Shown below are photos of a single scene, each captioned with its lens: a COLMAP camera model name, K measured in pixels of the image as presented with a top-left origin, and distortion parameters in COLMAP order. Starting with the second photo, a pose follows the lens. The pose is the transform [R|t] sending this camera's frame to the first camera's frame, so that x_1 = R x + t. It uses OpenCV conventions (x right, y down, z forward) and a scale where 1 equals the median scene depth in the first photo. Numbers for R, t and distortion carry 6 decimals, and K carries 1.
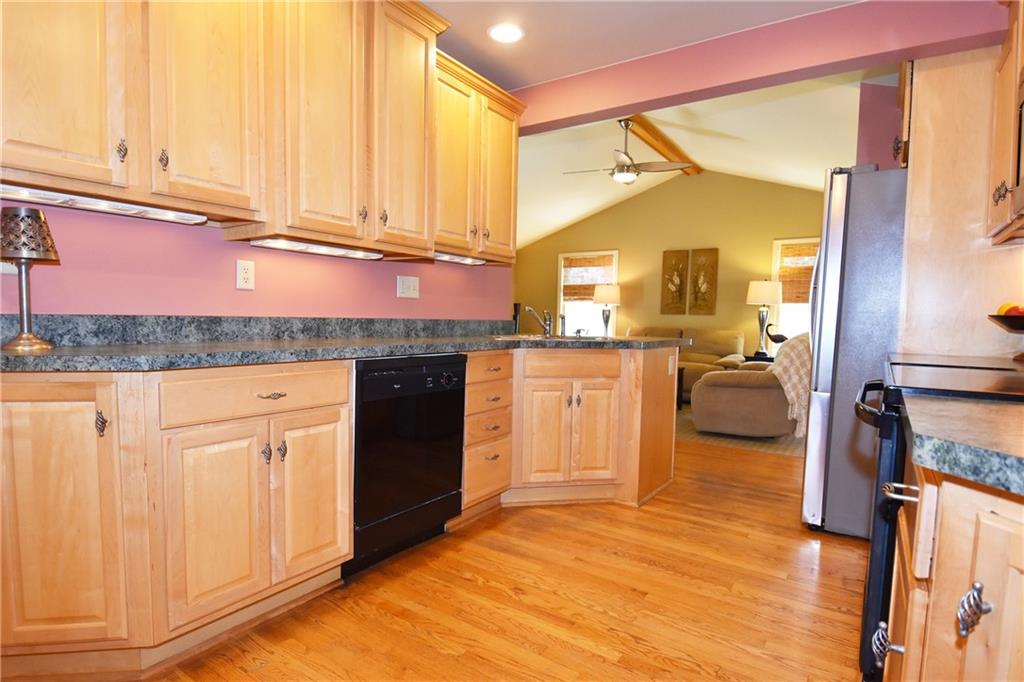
lens RADIAL K [[546.1, 0, 506.9], [0, 546.1, 347.2], [0, 0, 1]] dist [0.006436, 0.000774]
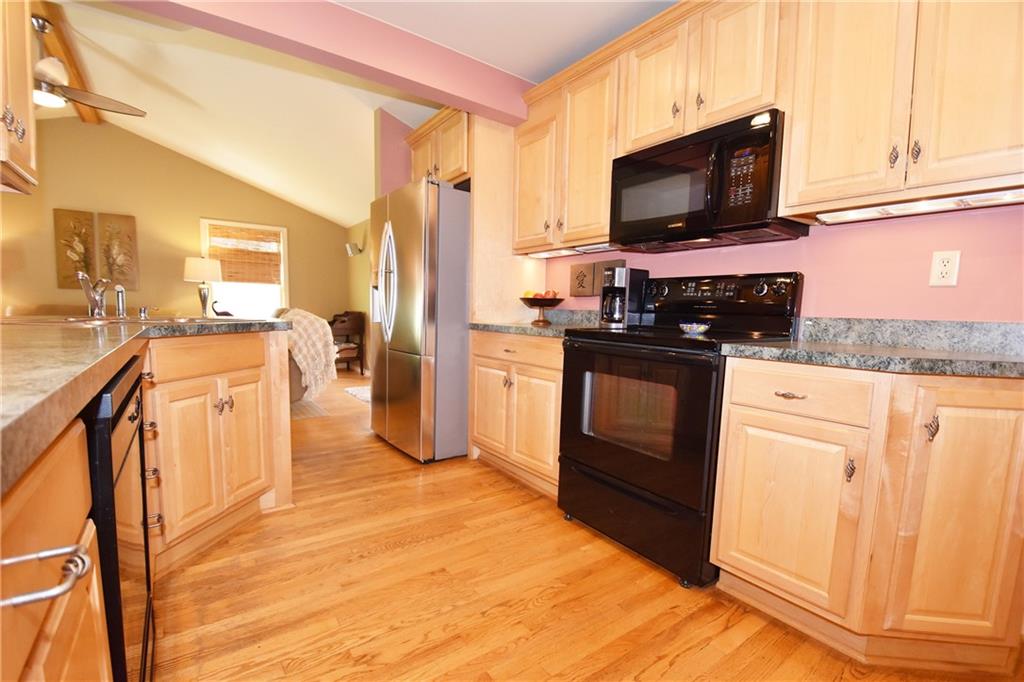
lens RADIAL K [[449.3, 0, 513.3], [0, 449.3, 360.9], [0, 0, 1]] dist [-0.024918, -0.002267]
pose [[0.319477, -0.116517, 0.940403, -0.133418], [0.031106, 0.993166, 0.112487, -0.007016], [-0.947083, -0.006685, 0.320918, 0.187281]]
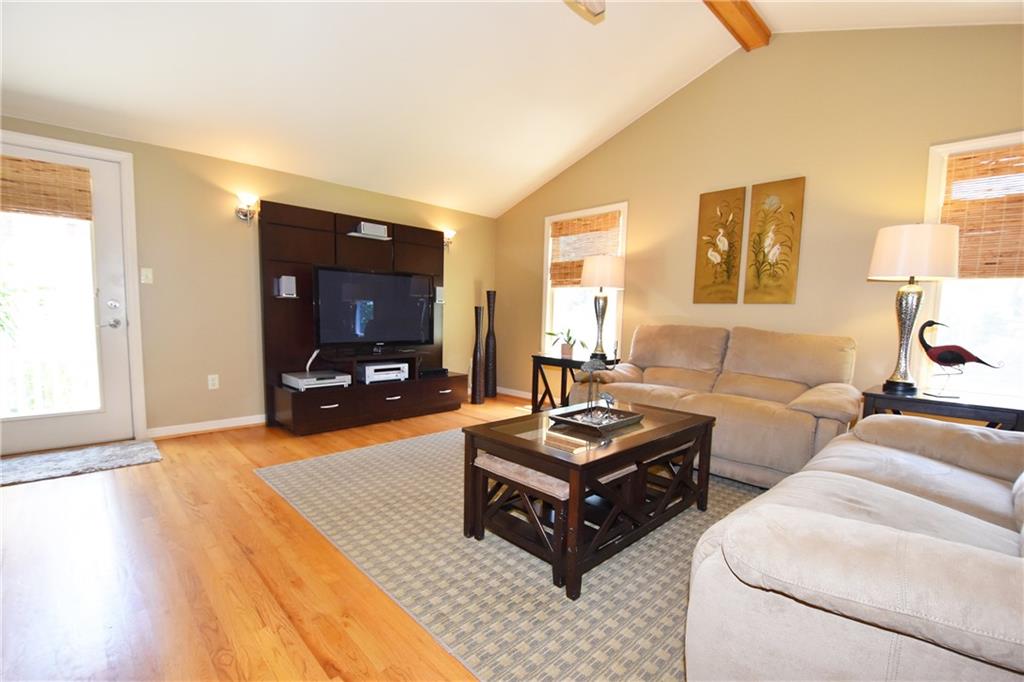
lens RADIAL K [[449.3, 0, 500.3], [0, 449.3, 363.4], [0, 0, 1]] dist [-0.024918, -0.002267]
pose [[0.979021, 0.016588, -0.203084, 0.201729], [-0.005366, 0.998434, 0.055683, -0.024970], [0.203690, -0.053425, 0.977577, 0.551451]]
